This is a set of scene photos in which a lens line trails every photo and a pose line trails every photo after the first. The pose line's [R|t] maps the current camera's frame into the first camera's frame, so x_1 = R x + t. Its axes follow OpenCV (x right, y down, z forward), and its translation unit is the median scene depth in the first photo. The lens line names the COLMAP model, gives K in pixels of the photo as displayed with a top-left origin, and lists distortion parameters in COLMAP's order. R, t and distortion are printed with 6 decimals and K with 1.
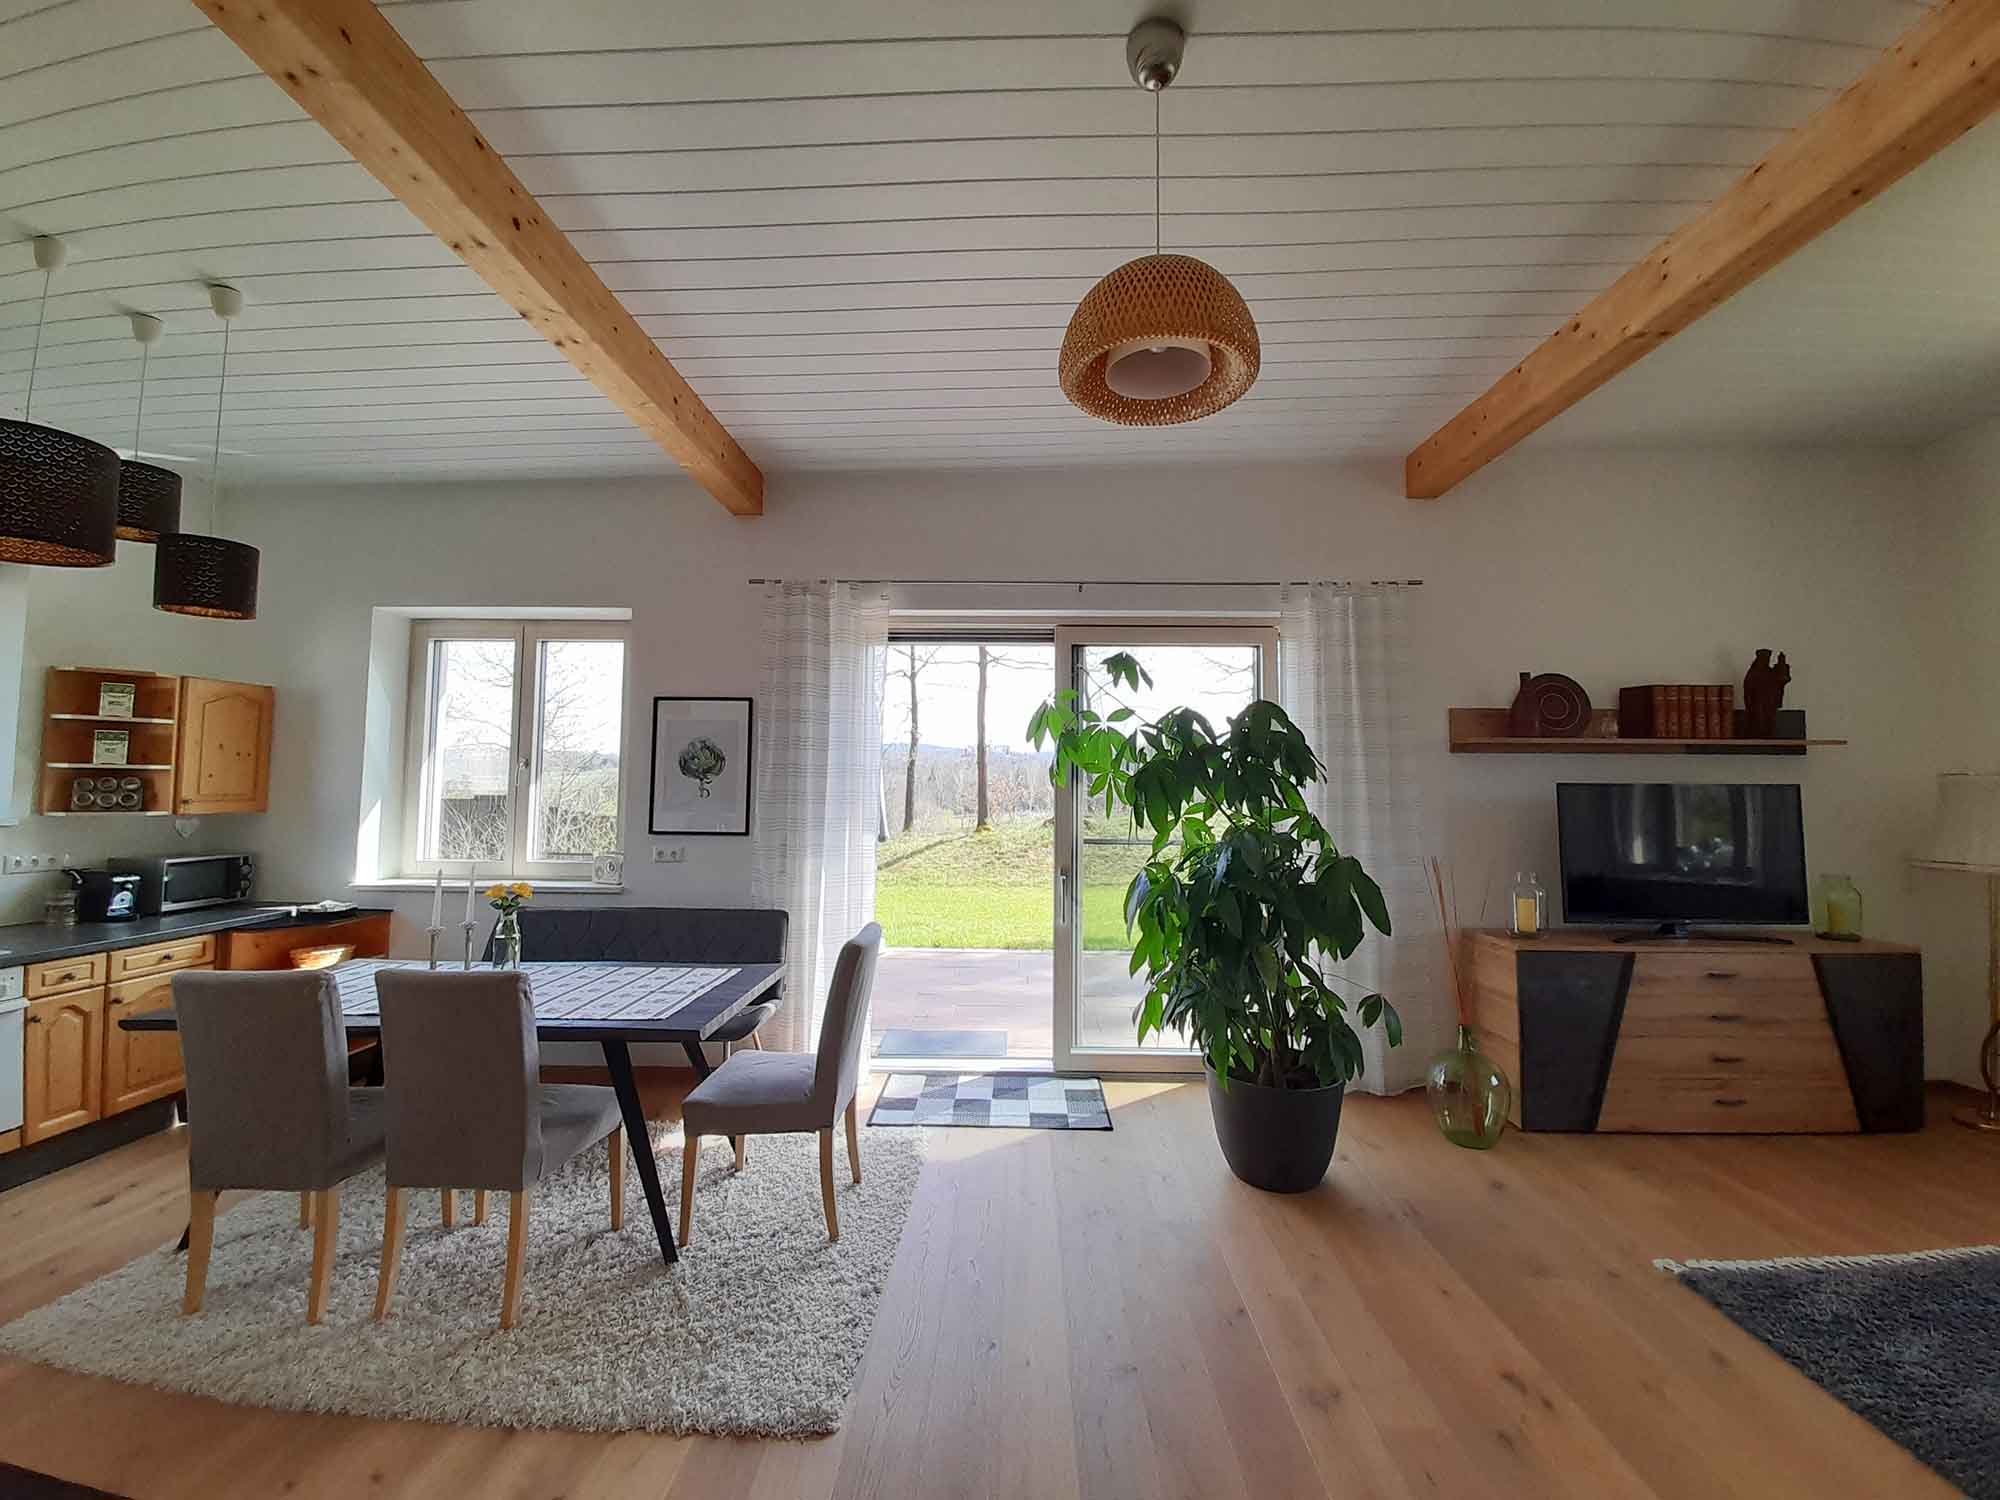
lens RADIAL K [[783.2, 0, 994.7], [0, 783.2, 745.3], [0, 0, 1]] dist [-0.008189, -0.001412]
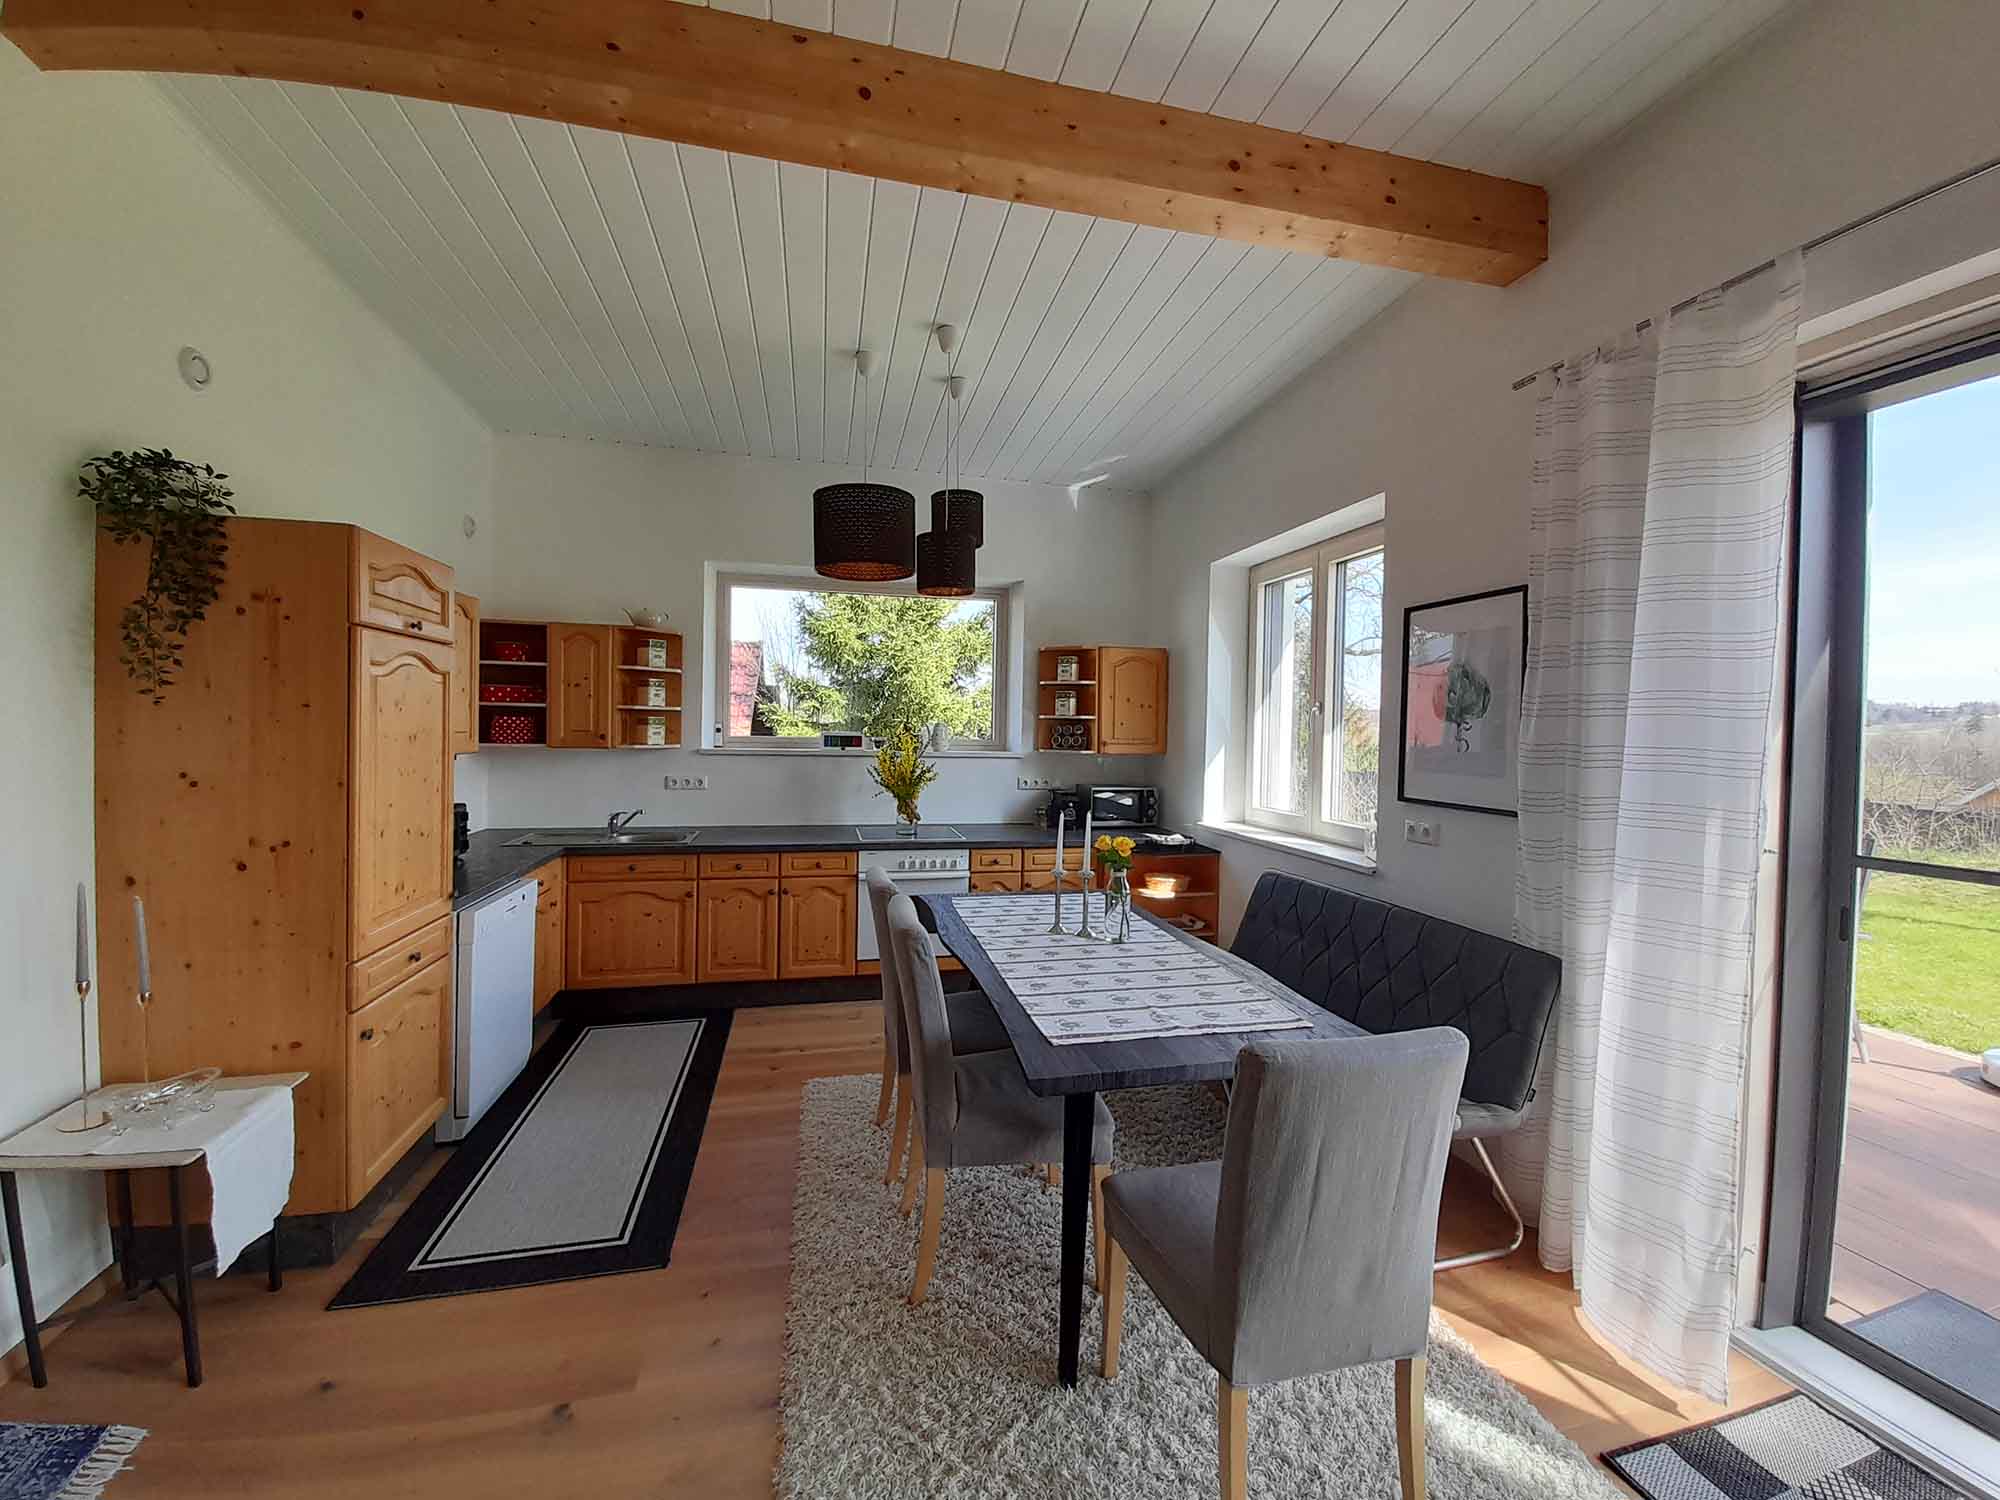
lens RADIAL K [[783.2, 0, 999.3], [0, 783.2, 741.6], [0, 0, 1]] dist [-0.008189, -0.001412]
pose [[0.251389, 0.015126, -0.967768, 0.163871], [0.038121, 0.998947, 0.025515, 0.027733], [0.967135, -0.043307, 0.250548, 0.482055]]
